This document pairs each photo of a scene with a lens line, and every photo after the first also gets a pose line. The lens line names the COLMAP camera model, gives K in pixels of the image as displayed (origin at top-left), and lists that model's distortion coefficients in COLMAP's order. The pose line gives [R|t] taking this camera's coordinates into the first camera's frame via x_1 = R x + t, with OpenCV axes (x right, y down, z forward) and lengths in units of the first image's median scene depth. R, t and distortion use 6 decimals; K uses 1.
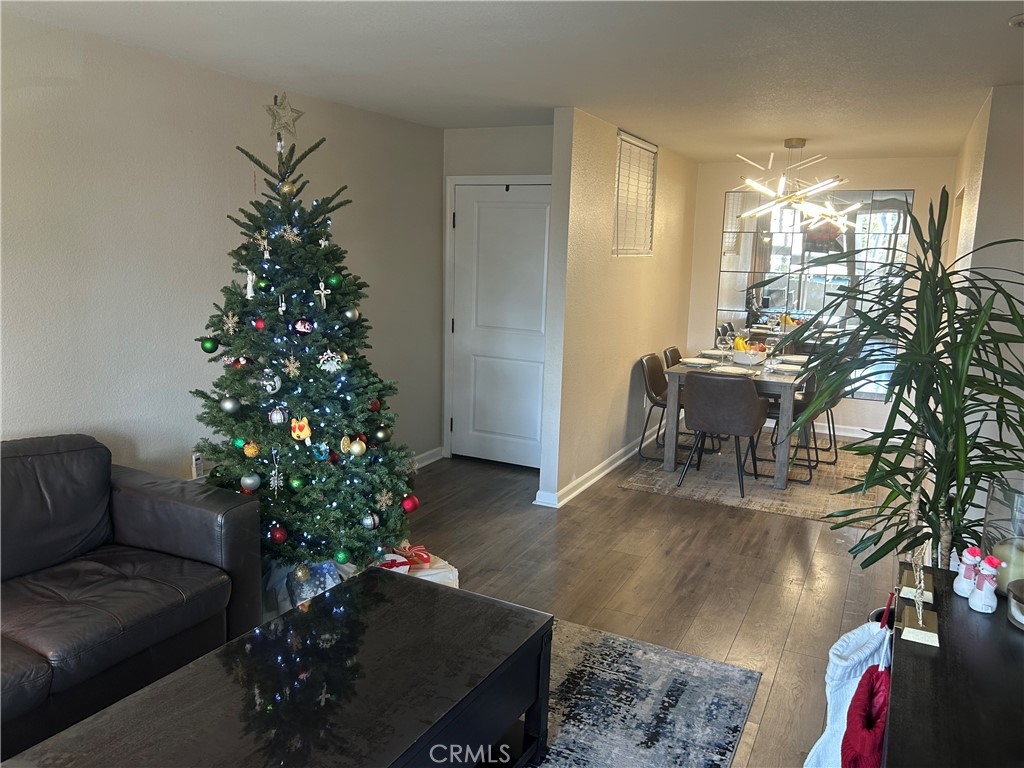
lens RADIAL K [[771.9, 0, 513.7], [0, 771.9, 385.1], [0, 0, 1]] dist [0.044563, -0.047790]
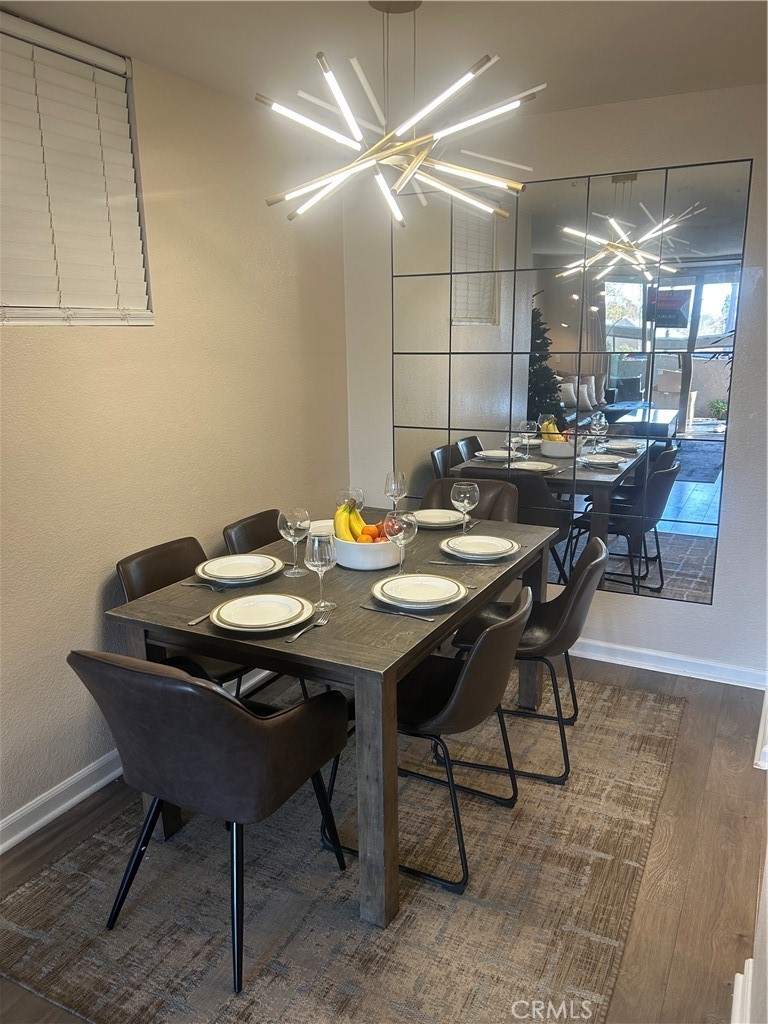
lens RADIAL K [[771.9, 0, 381.8], [0, 771.9, 506.7], [0, 0, 1]] dist [0.044563, -0.047790]
pose [[0.999379, -0.034998, 0.004004, 0.541110], [0.034683, 0.997475, 0.061976, -0.148851], [-0.006162, -0.061799, 0.998070, 0.968350]]
